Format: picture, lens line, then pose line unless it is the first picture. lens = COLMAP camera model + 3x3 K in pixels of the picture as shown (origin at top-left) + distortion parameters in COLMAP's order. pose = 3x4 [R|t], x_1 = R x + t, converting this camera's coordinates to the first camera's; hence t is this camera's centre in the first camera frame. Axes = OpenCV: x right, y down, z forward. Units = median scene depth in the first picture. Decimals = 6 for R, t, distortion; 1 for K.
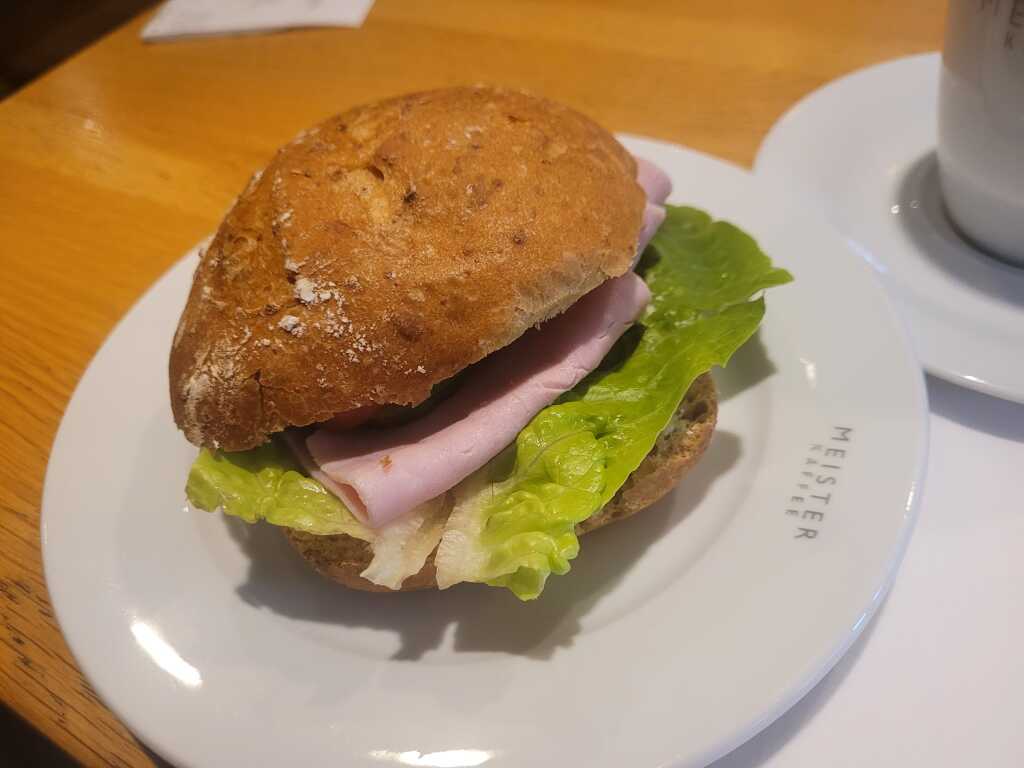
lens RADIAL K [[802.8, 0, 495.6], [0, 802.8, 383.3], [0, 0, 1]] dist [-0.001709, -0.003706]
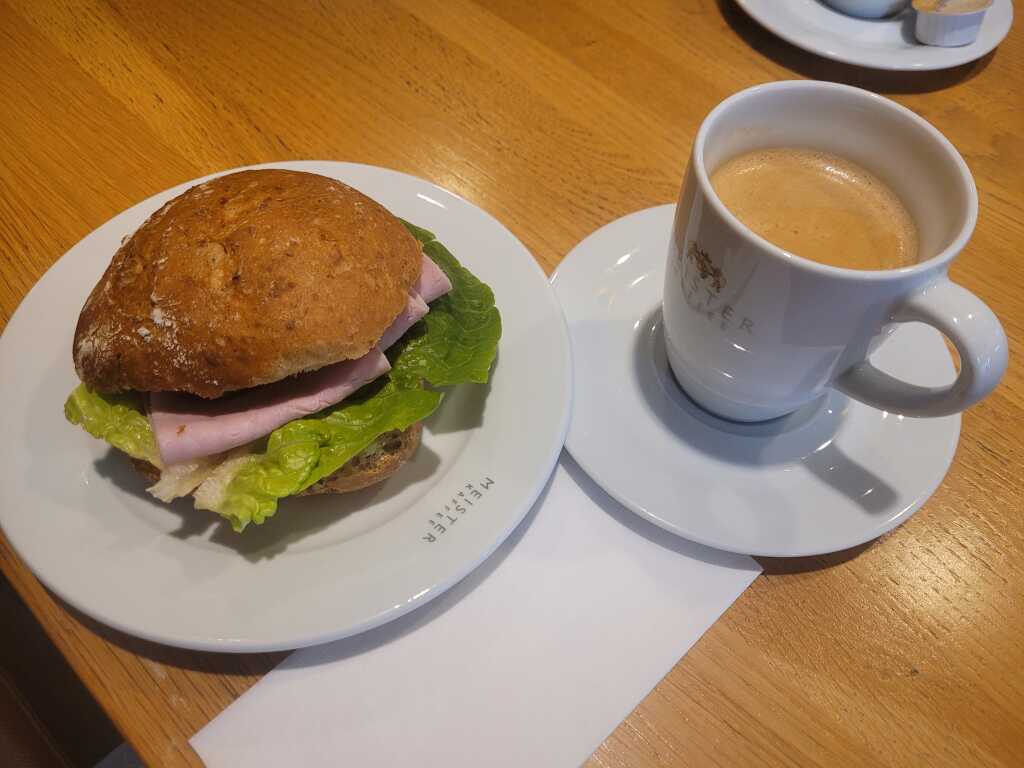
lens RADIAL K [[802.8, 0, 495.6], [0, 802.8, 383.3], [0, 0, 1]] dist [-0.001709, -0.003706]
pose [[0.955800, 0.292823, 0.026461, 0.399452], [-0.293105, 0.941892, 0.164101, -0.439307], [0.023129, -0.164604, 0.986089, -0.588566]]
